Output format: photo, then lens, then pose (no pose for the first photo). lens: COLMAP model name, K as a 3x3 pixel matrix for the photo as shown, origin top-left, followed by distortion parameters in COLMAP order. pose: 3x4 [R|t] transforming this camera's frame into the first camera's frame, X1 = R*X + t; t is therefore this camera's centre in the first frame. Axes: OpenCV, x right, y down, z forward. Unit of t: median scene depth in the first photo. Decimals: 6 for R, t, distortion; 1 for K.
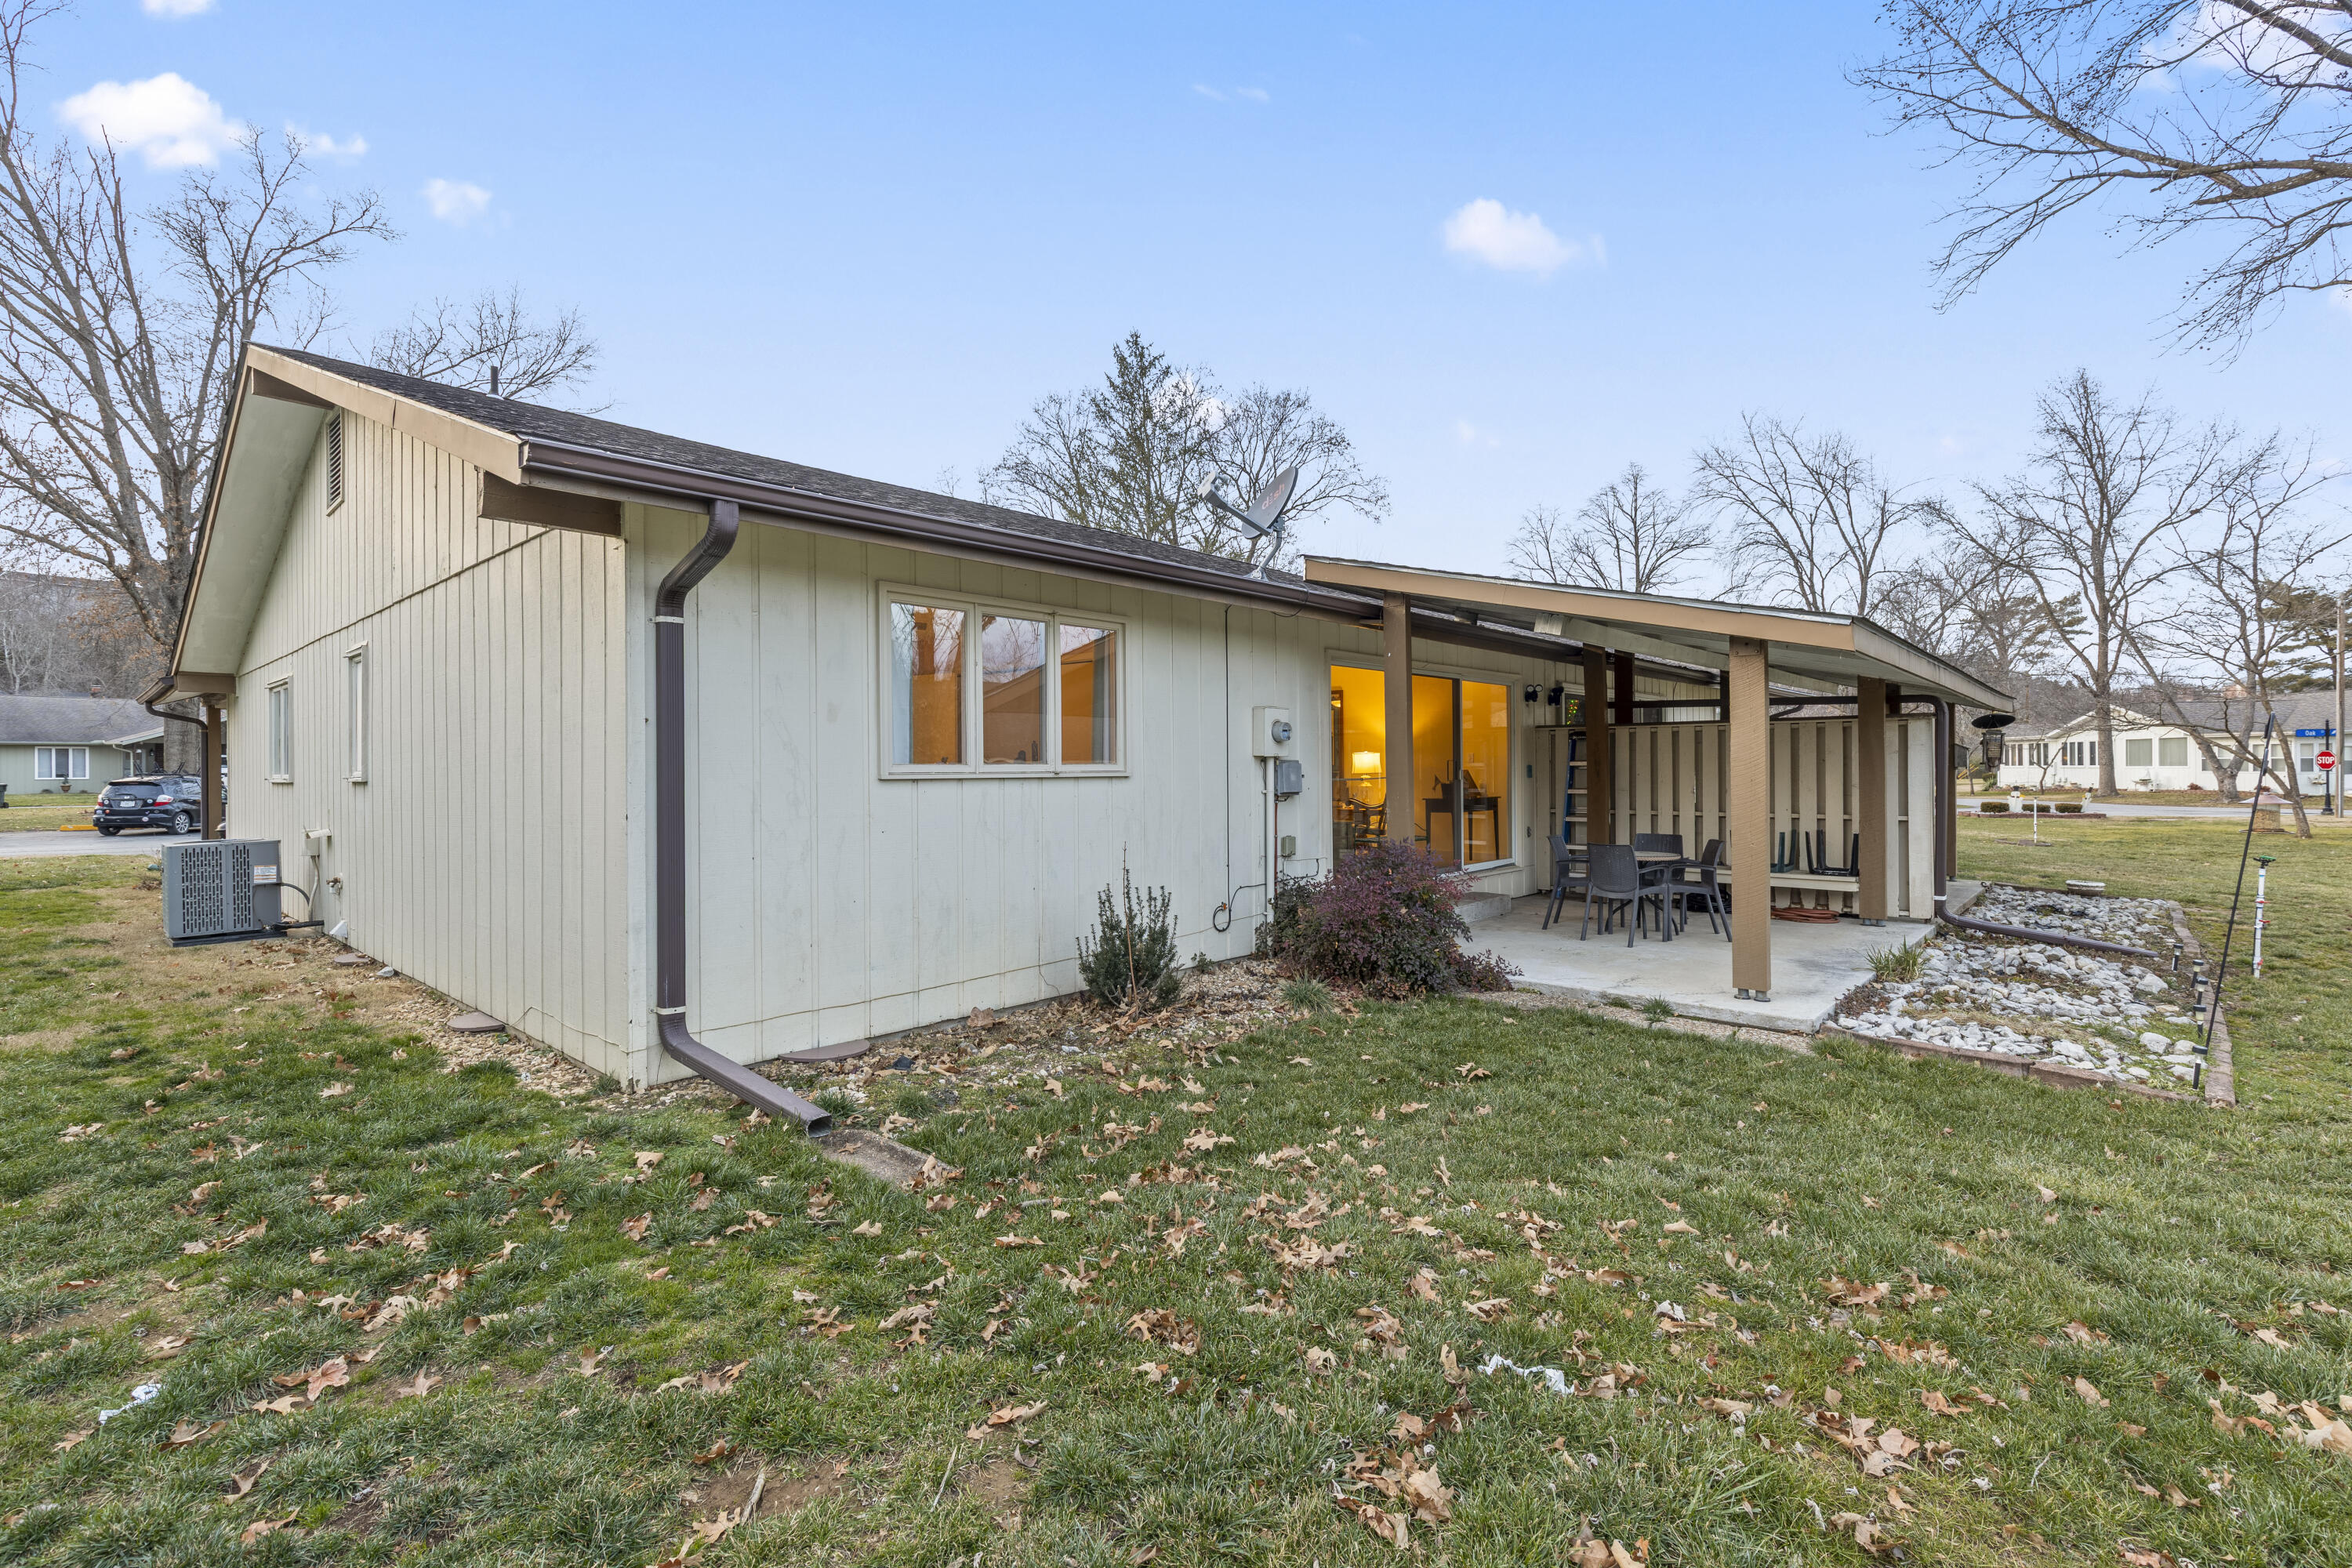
lens RADIAL K [[1059.8, 0, 1153.3], [0, 1059.8, 765.4], [0, 0, 1]] dist [0.003916, -0.000011]
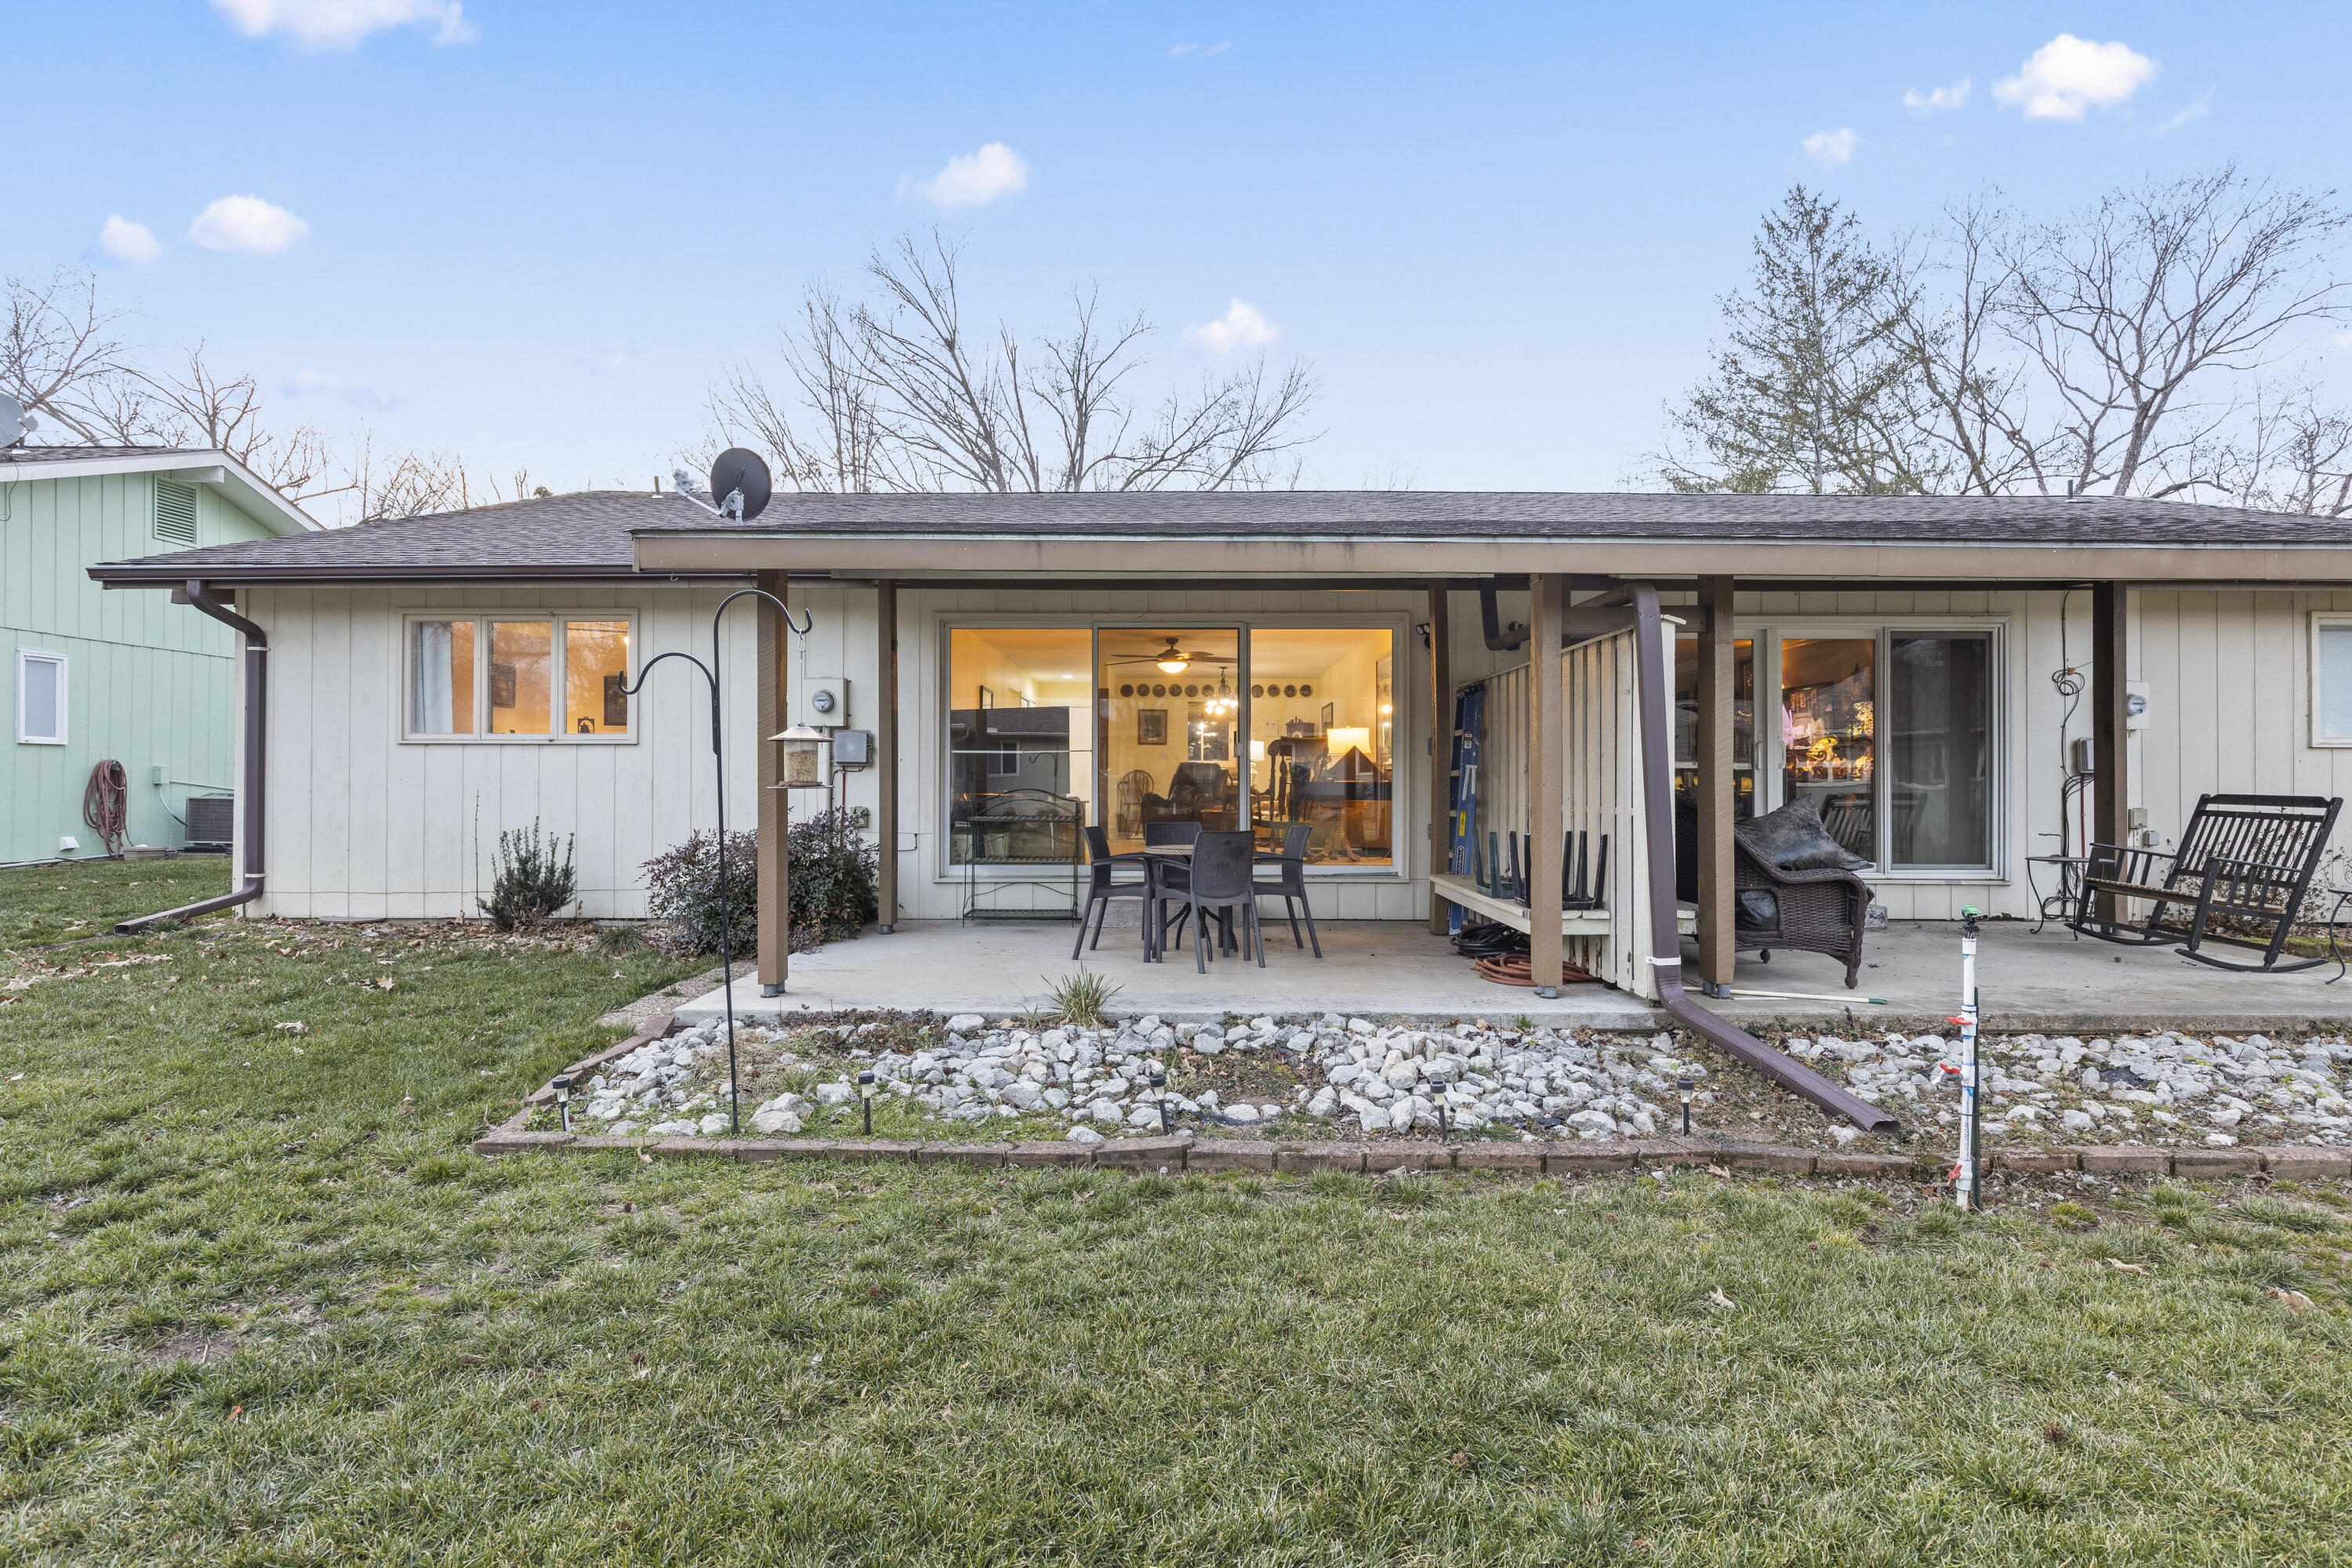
lens RADIAL K [[1160.4, 0, 1176.9], [0, 1160.4, 778.2], [0, 0, 1]] dist [0.002044, 0.000088]
pose [[0.679902, 0.003950, -0.733293, 0.207287], [-0.004040, 0.999990, 0.001640, 0.006841], [0.733292, 0.001847, 0.679911, 0.088235]]
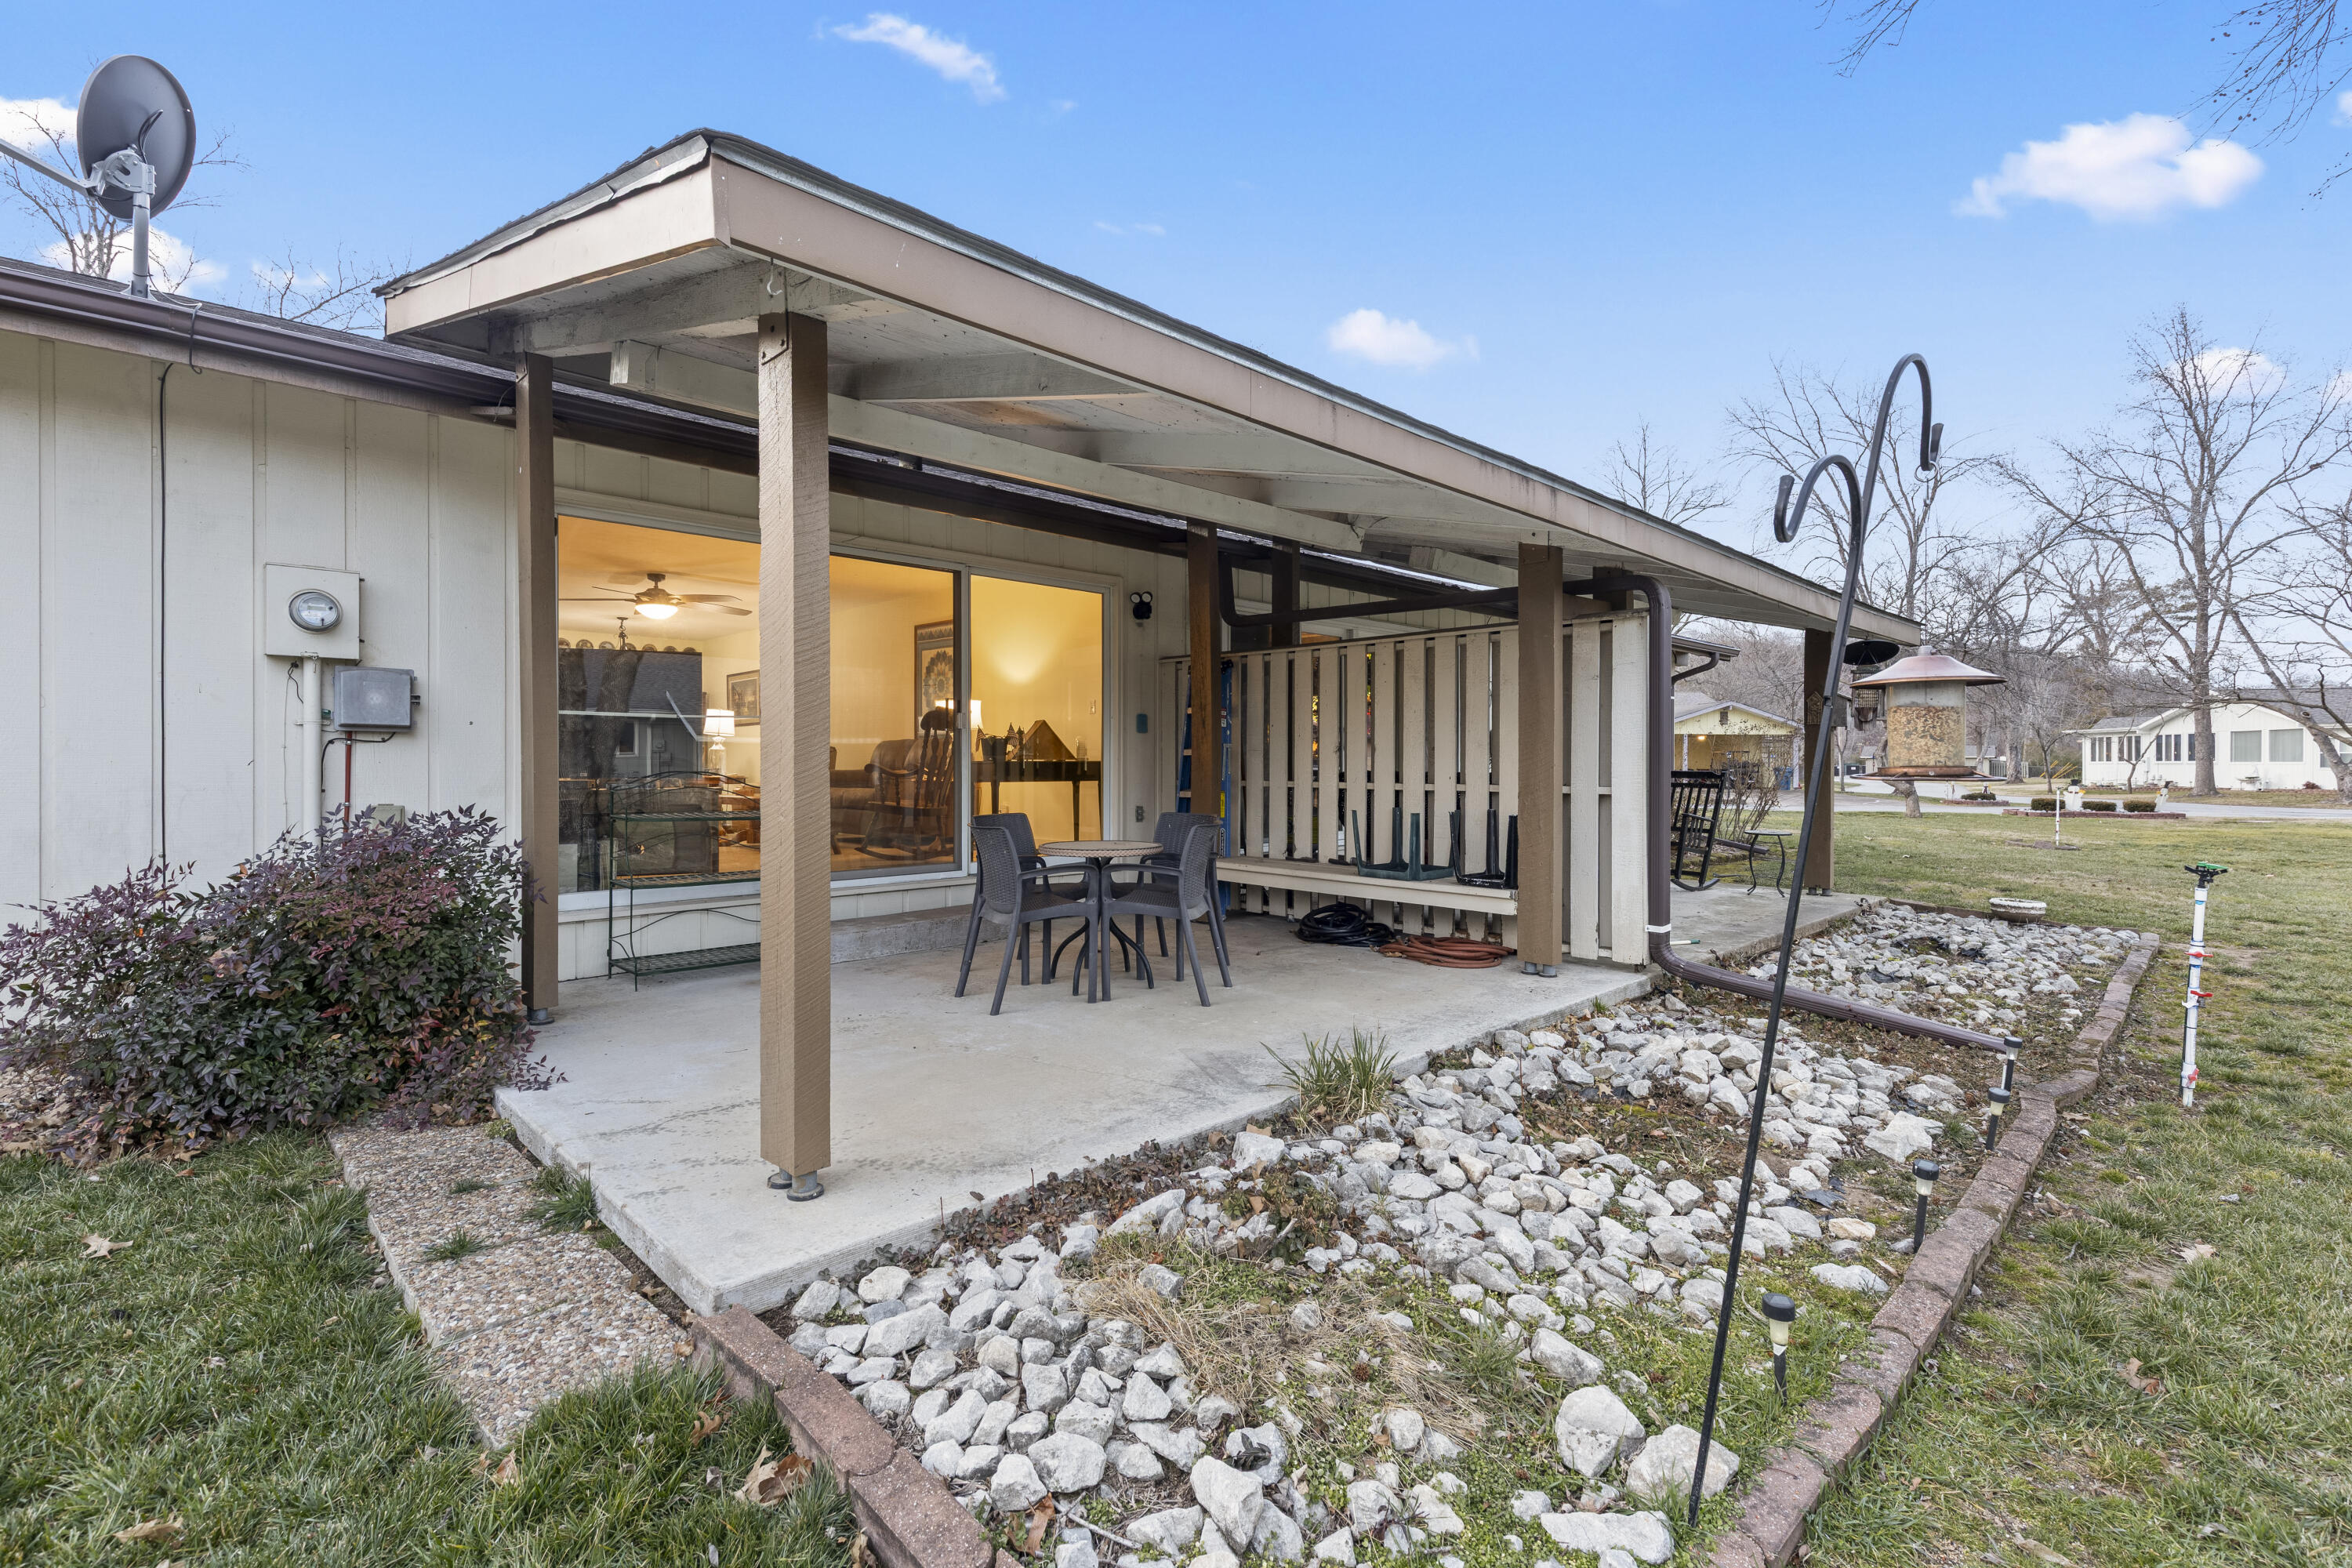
lens RADIAL K [[1059.8, 0, 1170.6], [0, 1059.8, 771.6], [0, 0, 1]] dist [0.003916, -0.000011]
pose [[0.998410, 0.008826, -0.055675, 0.105326], [-0.008214, 0.999904, 0.011203, 0.007326], [0.055768, -0.010728, 0.998386, 0.085420]]
